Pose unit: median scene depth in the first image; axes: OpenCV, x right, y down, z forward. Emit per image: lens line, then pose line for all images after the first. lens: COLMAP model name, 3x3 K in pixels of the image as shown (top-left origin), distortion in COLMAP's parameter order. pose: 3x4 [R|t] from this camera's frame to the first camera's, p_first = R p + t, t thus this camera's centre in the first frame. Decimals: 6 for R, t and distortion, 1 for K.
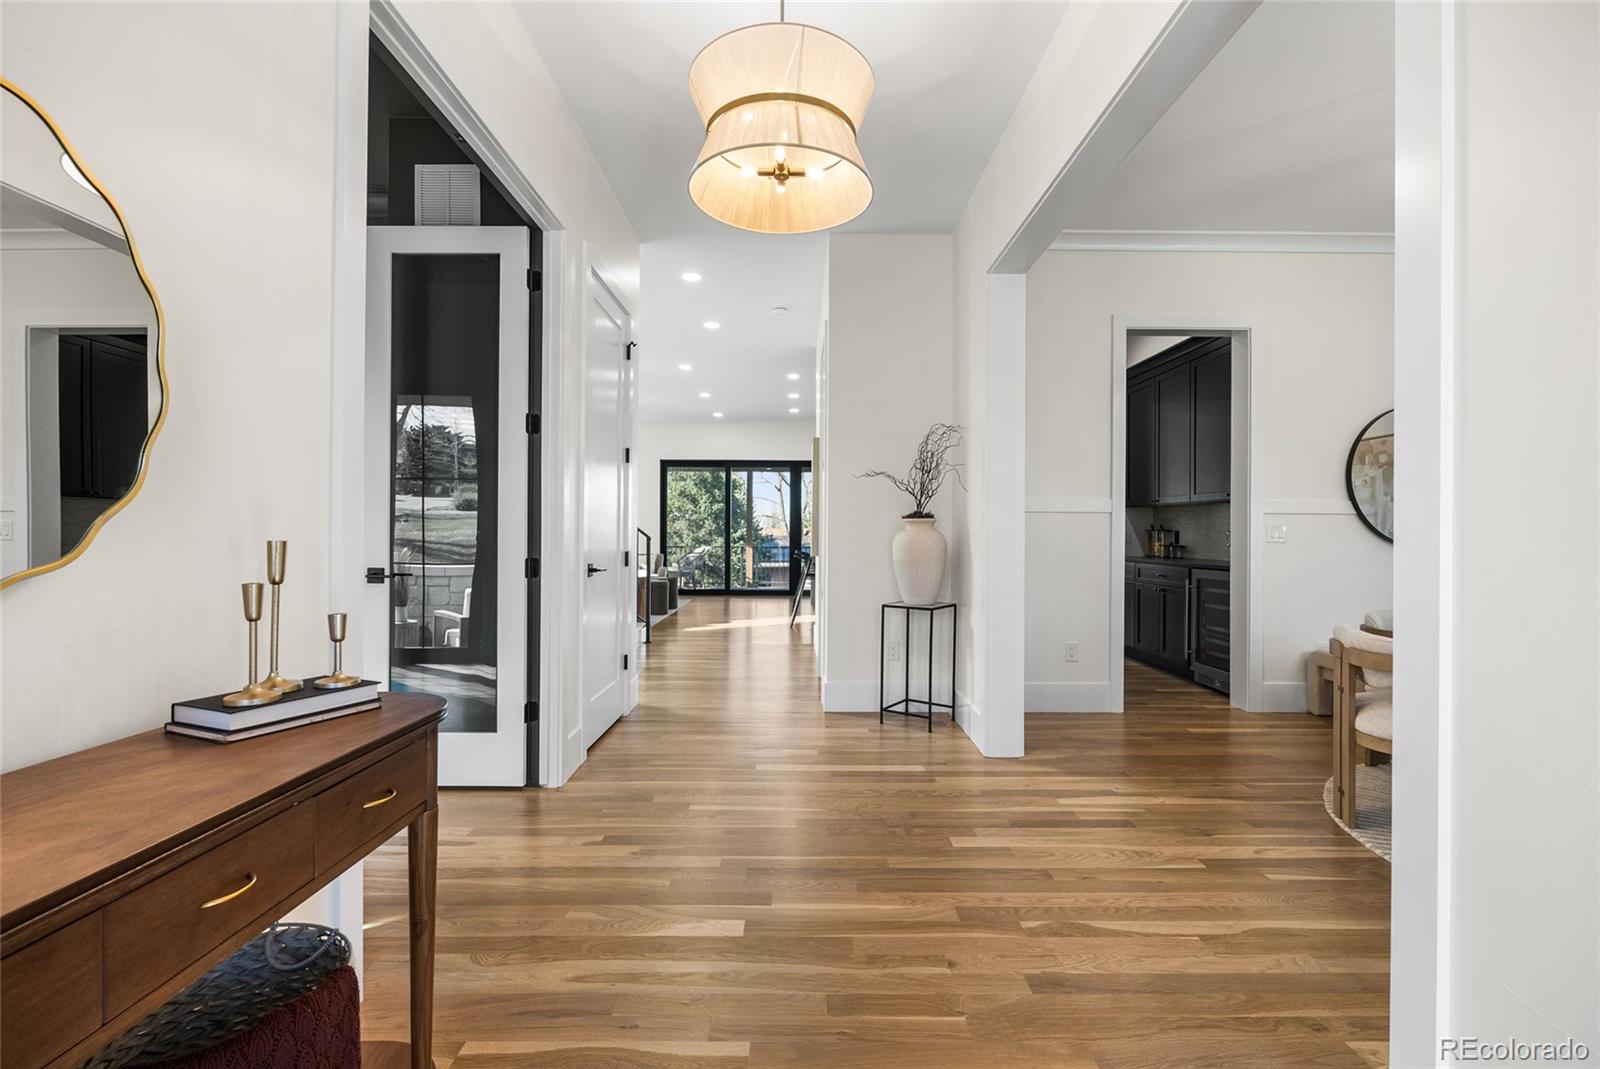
lens RADIAL K [[719.6, 0, 798.7], [0, 719.6, 532.5], [0, 0, 1]] dist [0.000839, 0.000010]
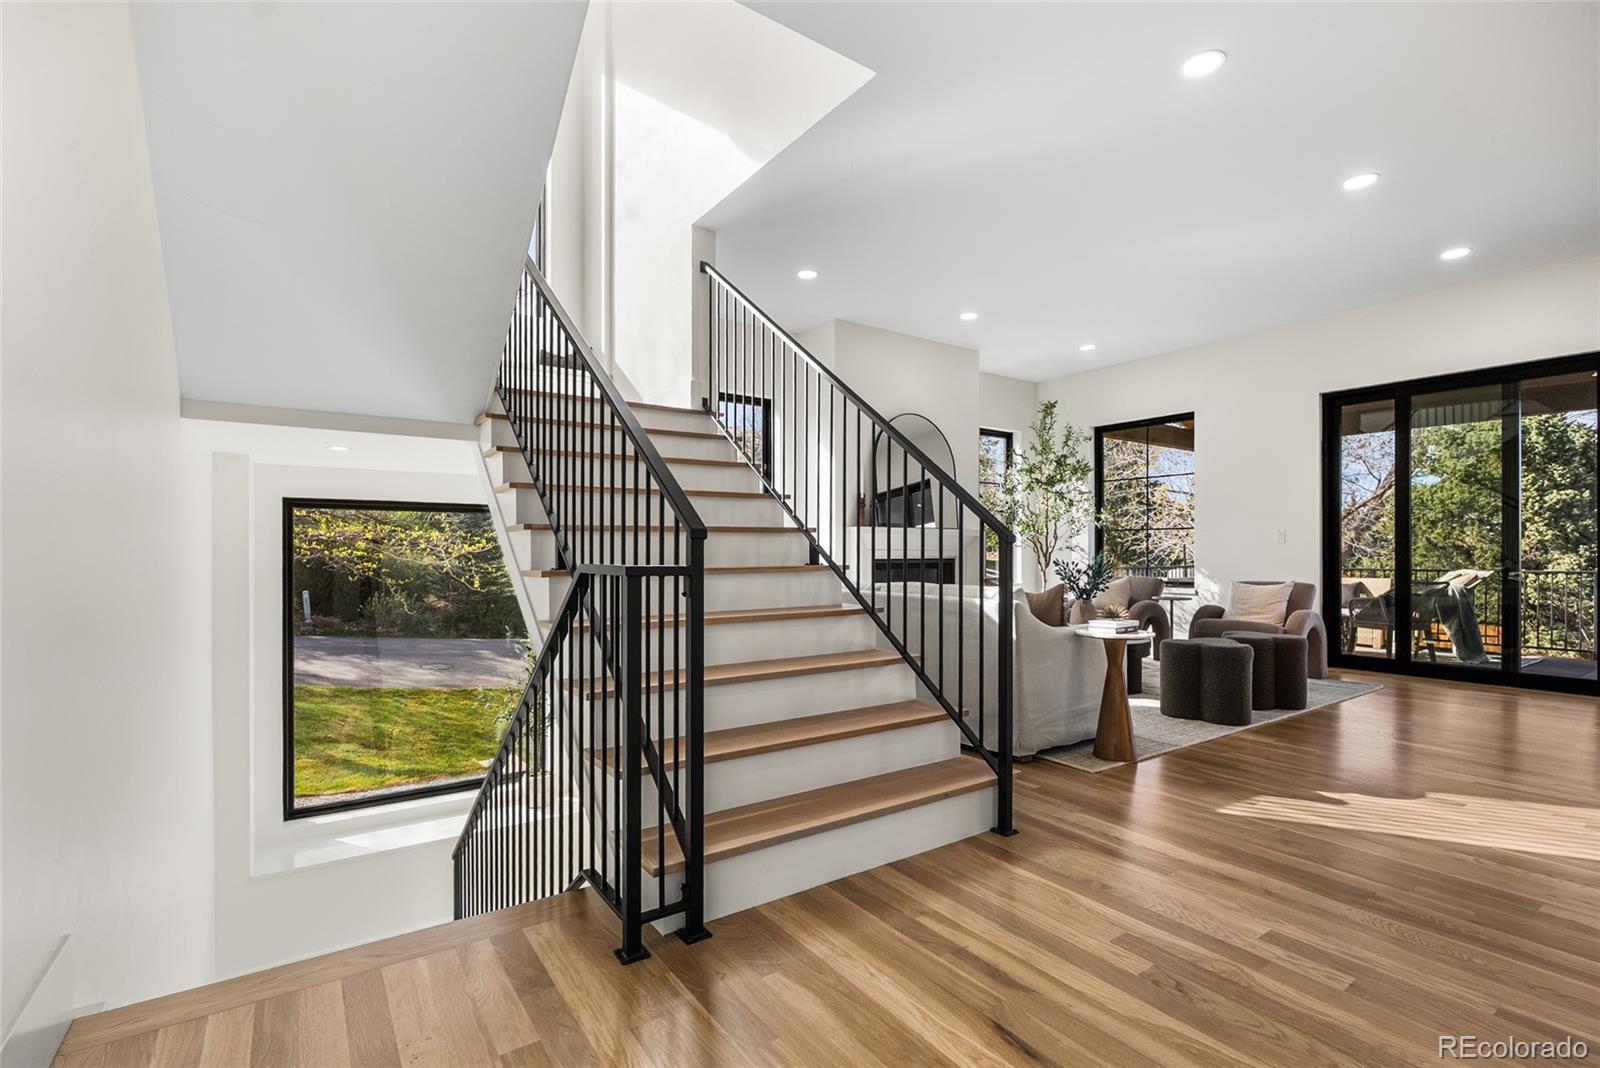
lens RADIAL K [[719.6, 0, 797.6], [0, 719.6, 545.7], [0, 0, 1]] dist [0.000839, 0.000010]
pose [[0.564298, -0.003599, -0.825563, 0.009705], [-0.003445, 0.999972, -0.006715, 0.006397], [0.825564, 0.006634, 0.564270, 0.230613]]
